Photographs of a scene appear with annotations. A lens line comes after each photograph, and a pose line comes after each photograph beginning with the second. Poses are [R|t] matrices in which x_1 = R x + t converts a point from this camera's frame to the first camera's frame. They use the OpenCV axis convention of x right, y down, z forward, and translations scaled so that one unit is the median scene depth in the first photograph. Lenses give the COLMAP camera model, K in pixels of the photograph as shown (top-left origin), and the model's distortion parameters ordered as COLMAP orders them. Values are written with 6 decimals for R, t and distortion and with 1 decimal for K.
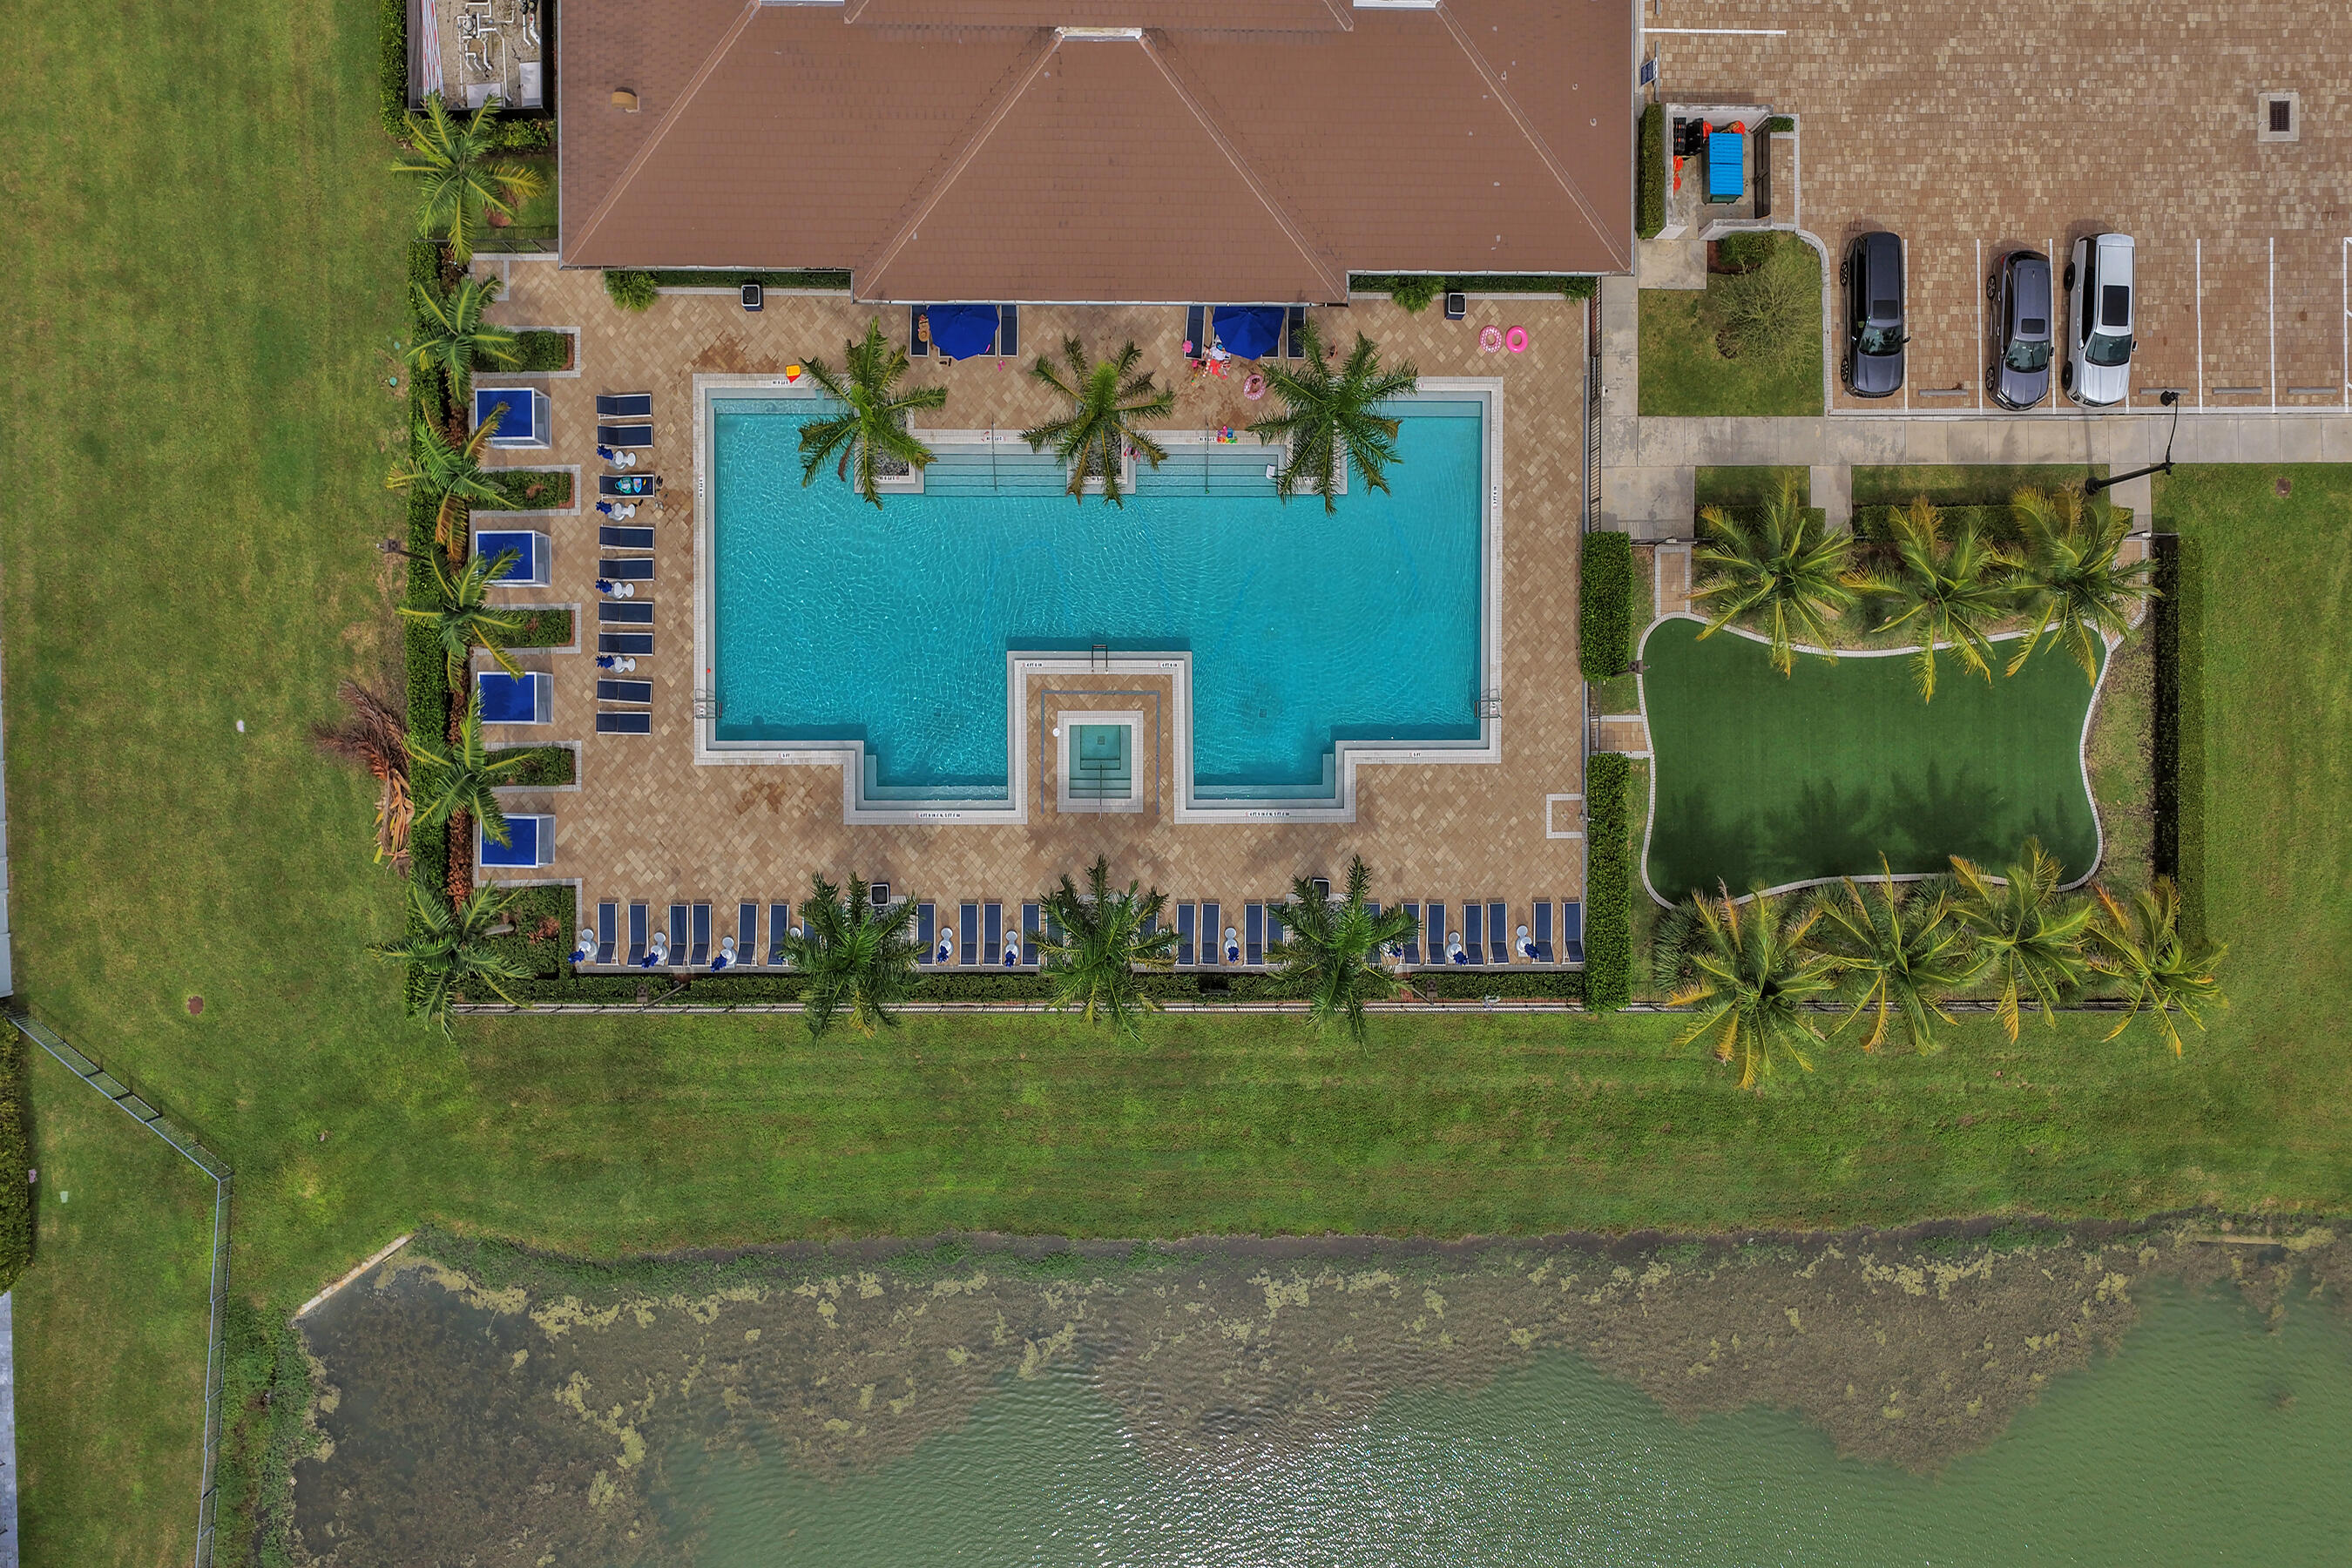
lens RADIAL K [[2168.5, 0, 1176.0], [0, 2168.5, 784.0], [0, 0, 1]] dist [-0.003207, 0.023690]
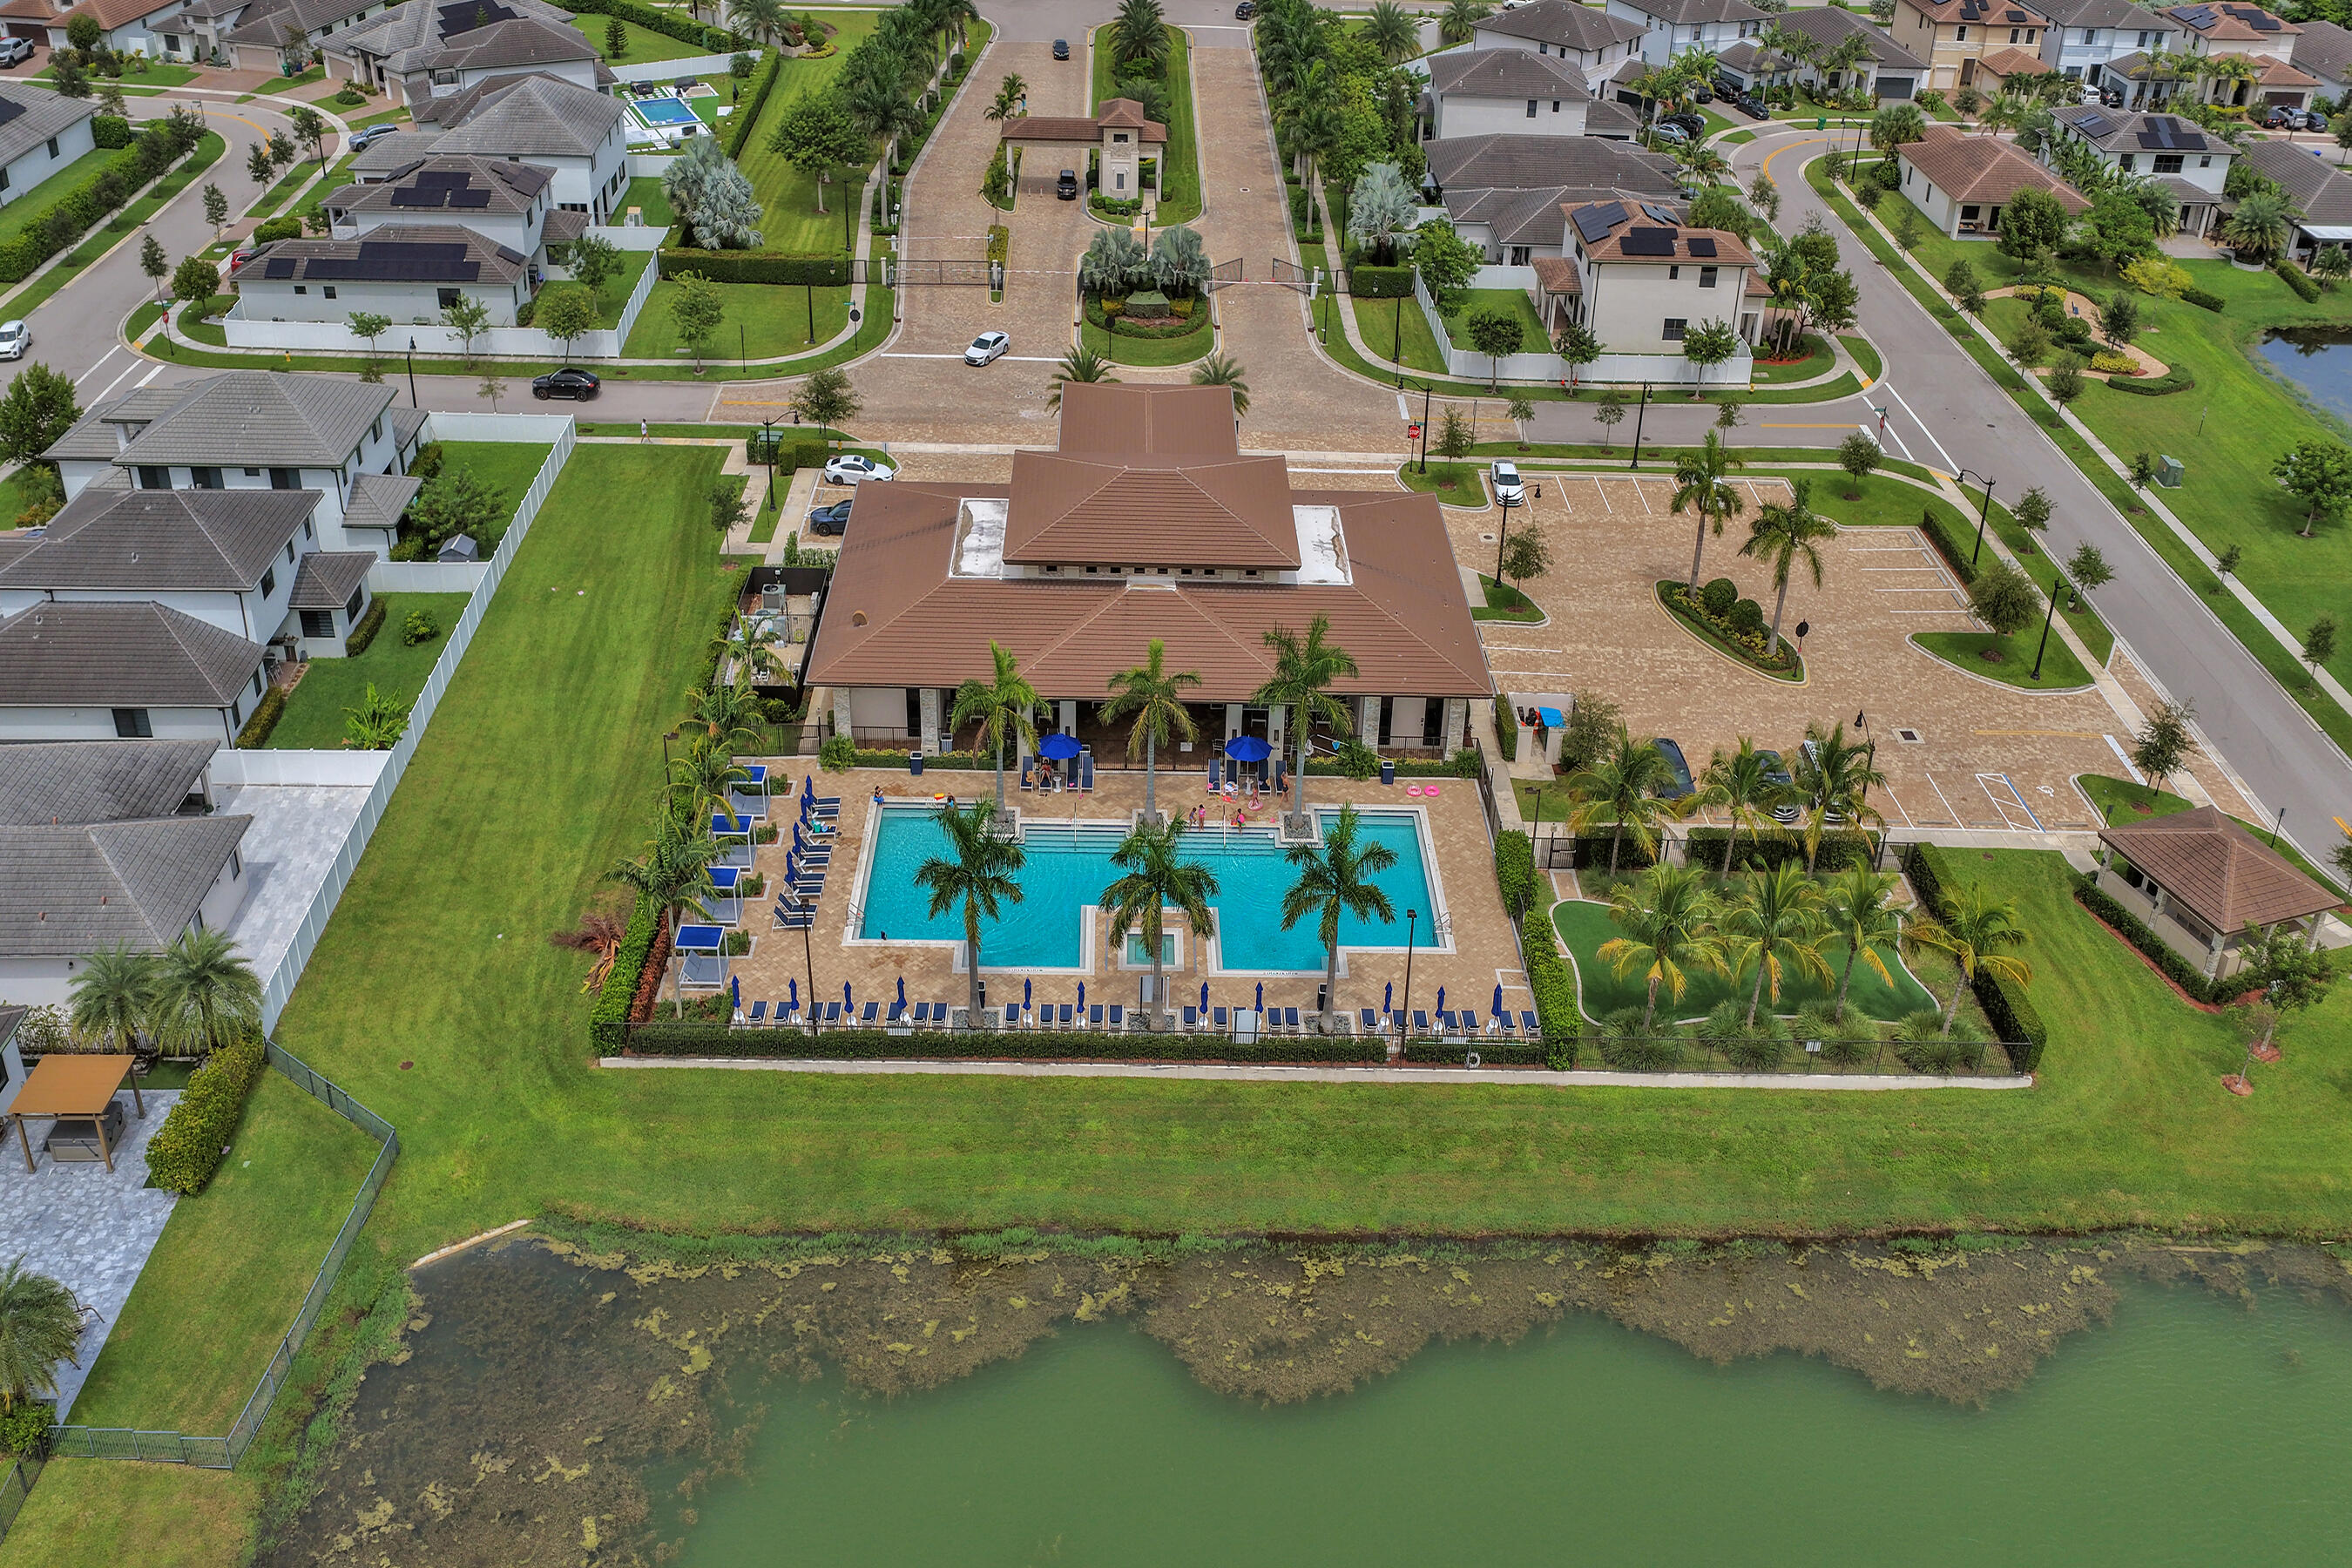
lens RADIAL K [[2168.5, 0, 1176.0], [0, 2168.5, 784.0], [0, 0, 1]] dist [-0.003207, 0.023690]
pose [[0.999887, -0.007567, 0.013018, -0.035544], [0.015055, 0.519113, -0.854573, 1.045802], [-0.000291, 0.854672, 0.519168, 0.231315]]
